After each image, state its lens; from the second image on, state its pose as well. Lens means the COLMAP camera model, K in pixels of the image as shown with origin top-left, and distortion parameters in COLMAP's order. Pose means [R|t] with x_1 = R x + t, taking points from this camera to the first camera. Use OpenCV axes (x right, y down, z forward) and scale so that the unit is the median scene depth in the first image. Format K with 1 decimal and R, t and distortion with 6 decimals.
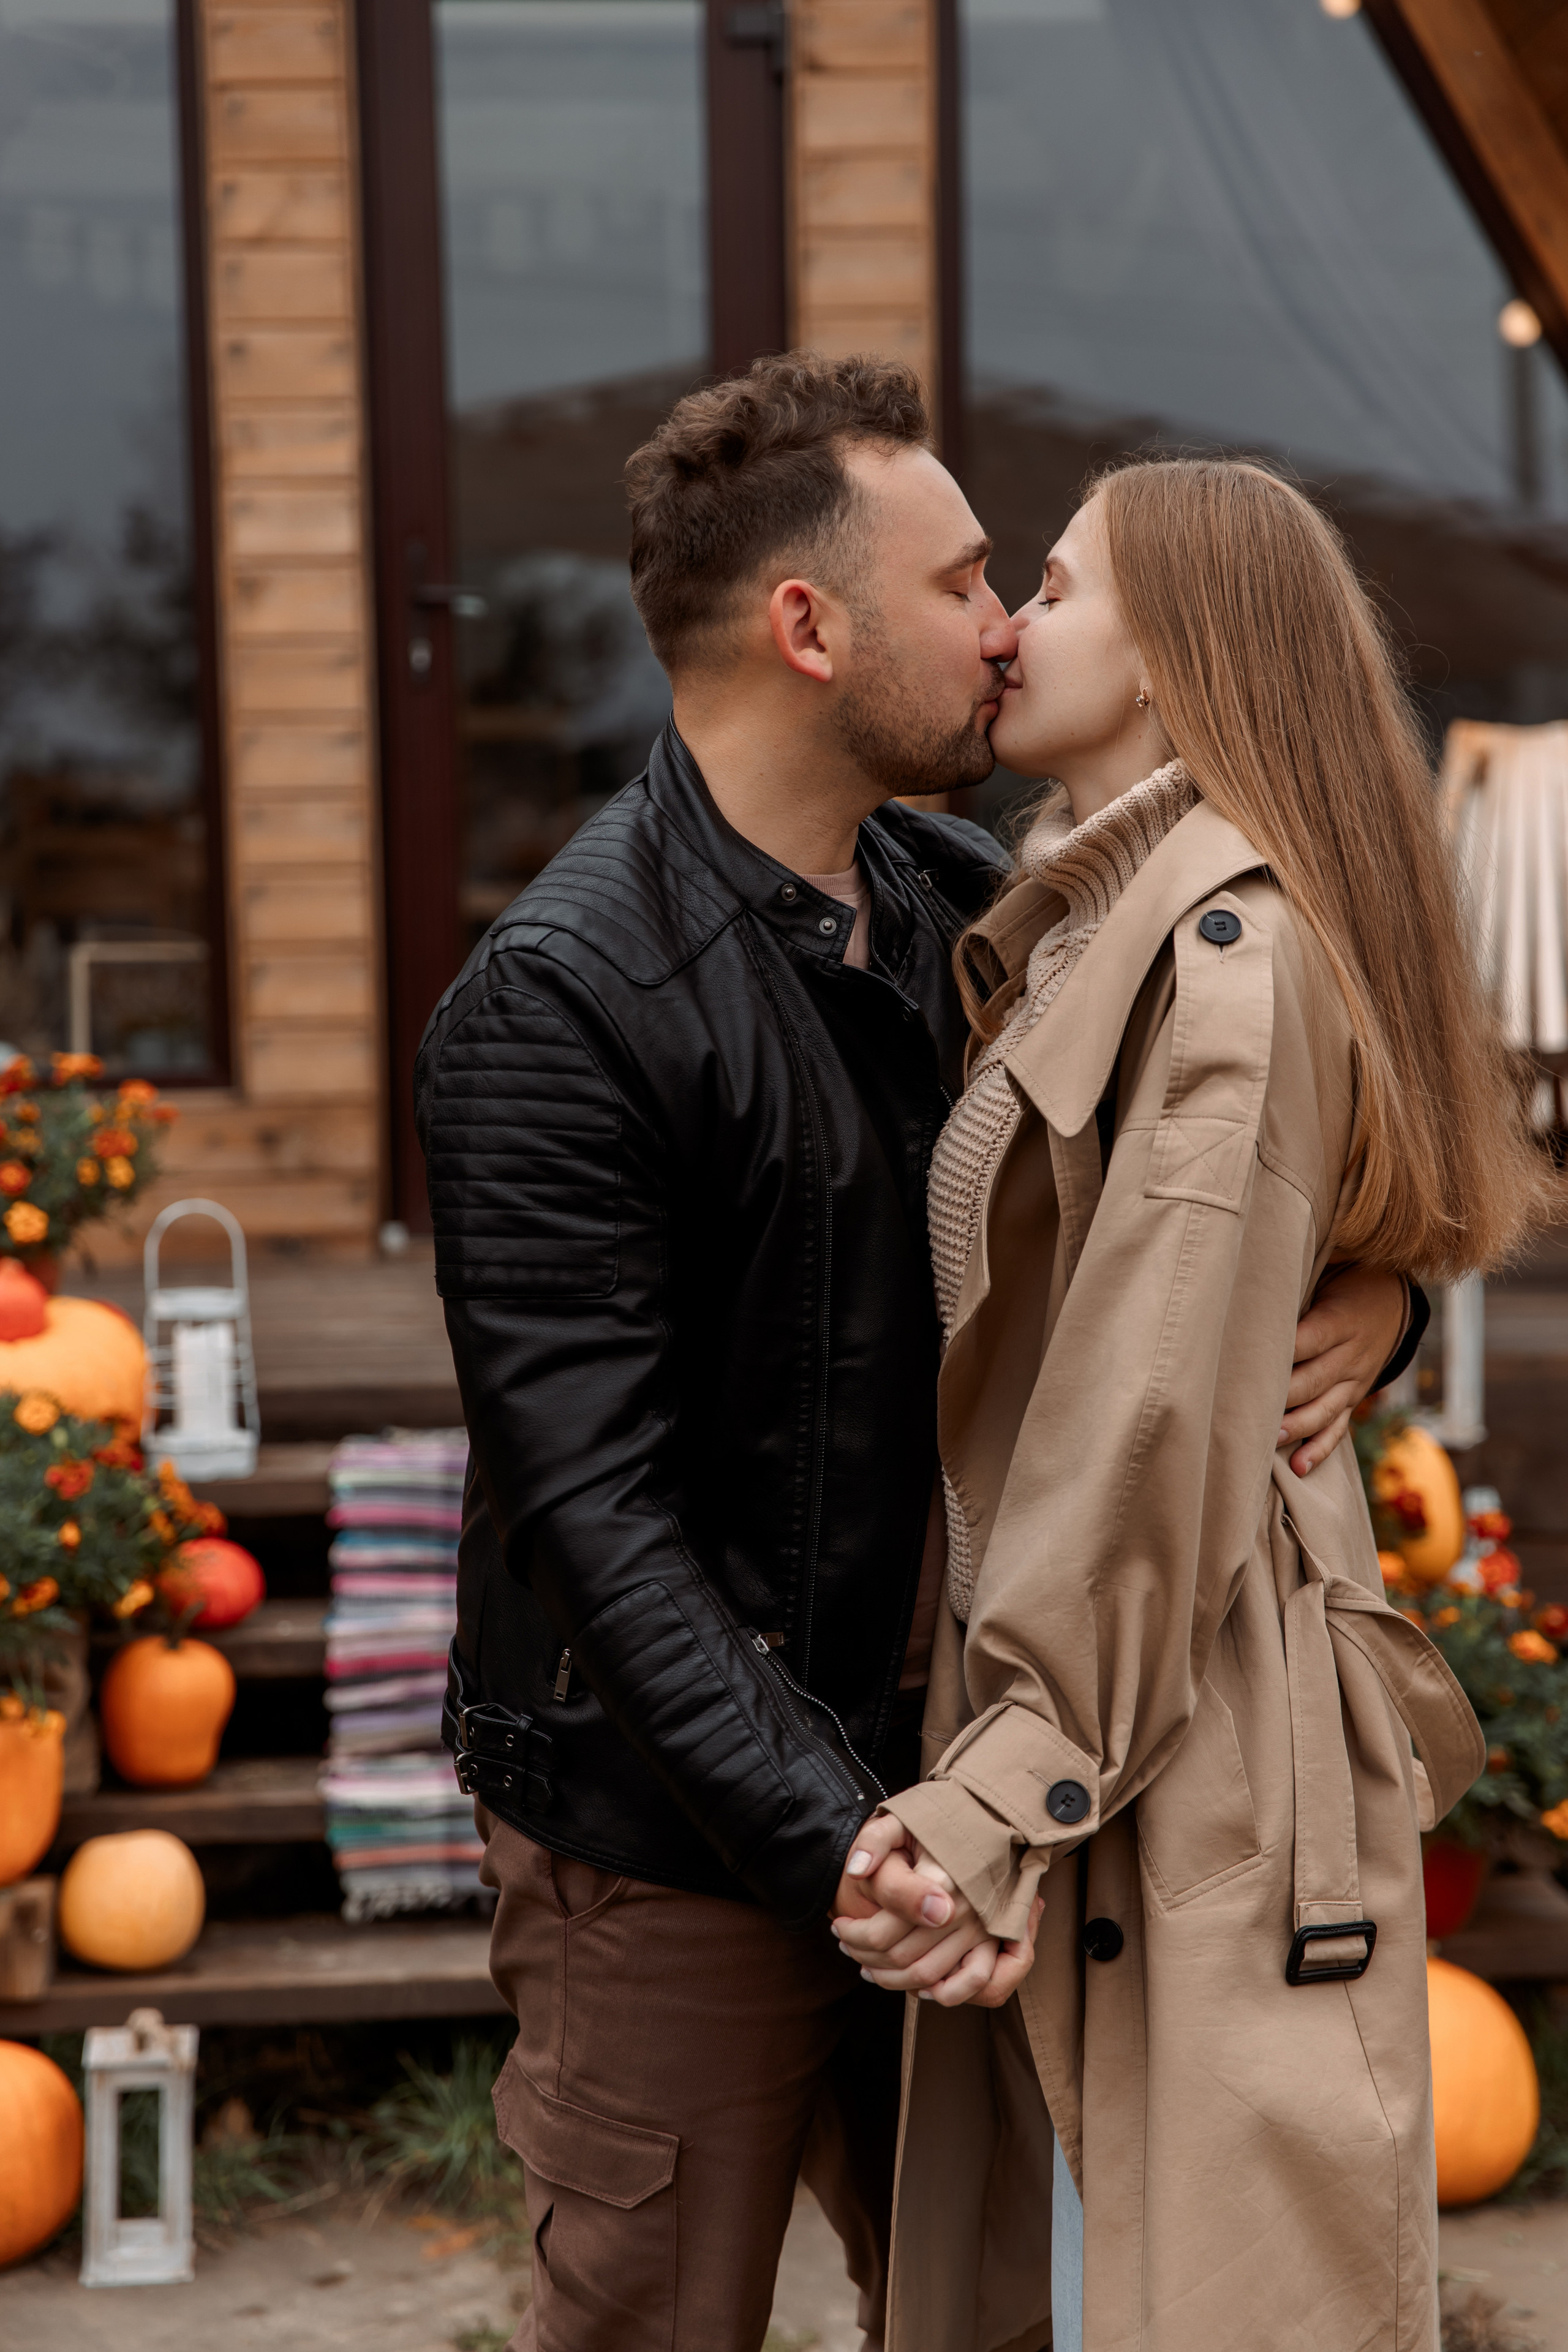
lens RADIAL K [[4254.1, 0, 784.0], [0, 4254.1, 1176.0], [0, 0, 1]] dist [0.176474, 0.227714]
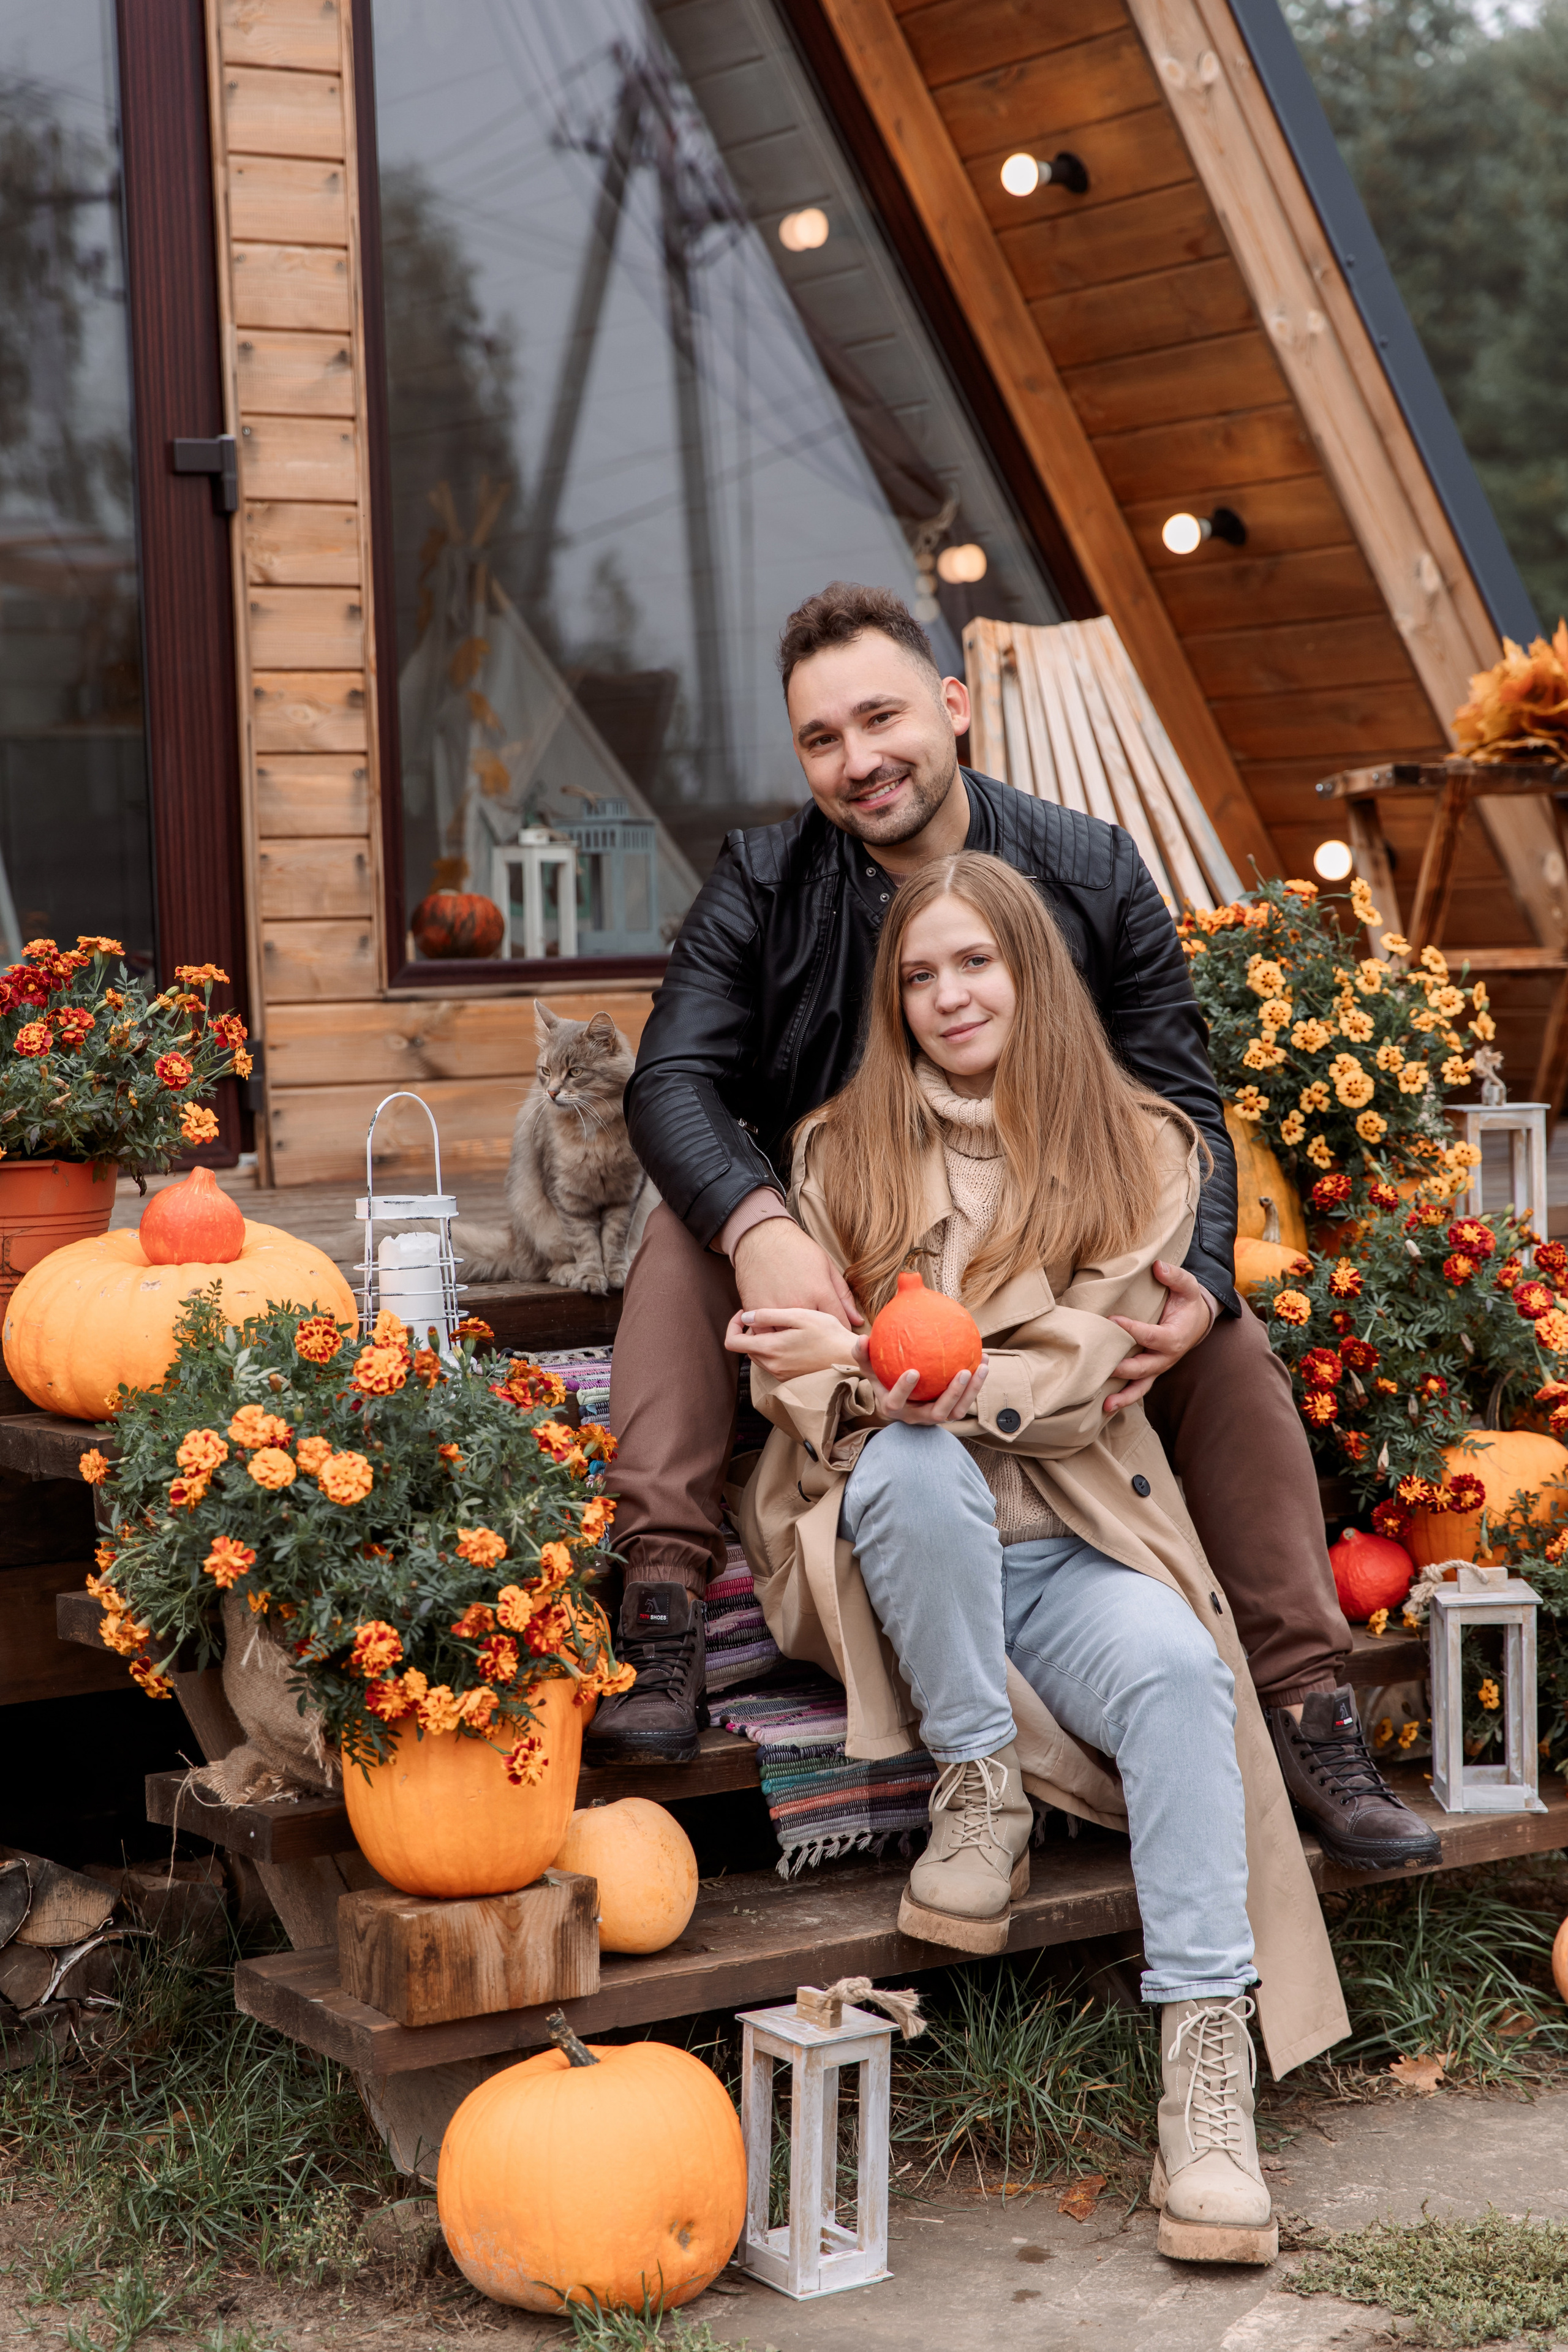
lens RADIAL K [[4254.1, 0, 784.0], [0, 4254.1, 1176.0], [0, 0, 1]] dist [0.176474, 0.227714]
pose [[0.881902, -0.043404, 0.469431, -0.529492], [0.046076, 0.998921, 0.005800, 0.024369], [-0.469176, 0.016514, 0.882950, 0.222848]]
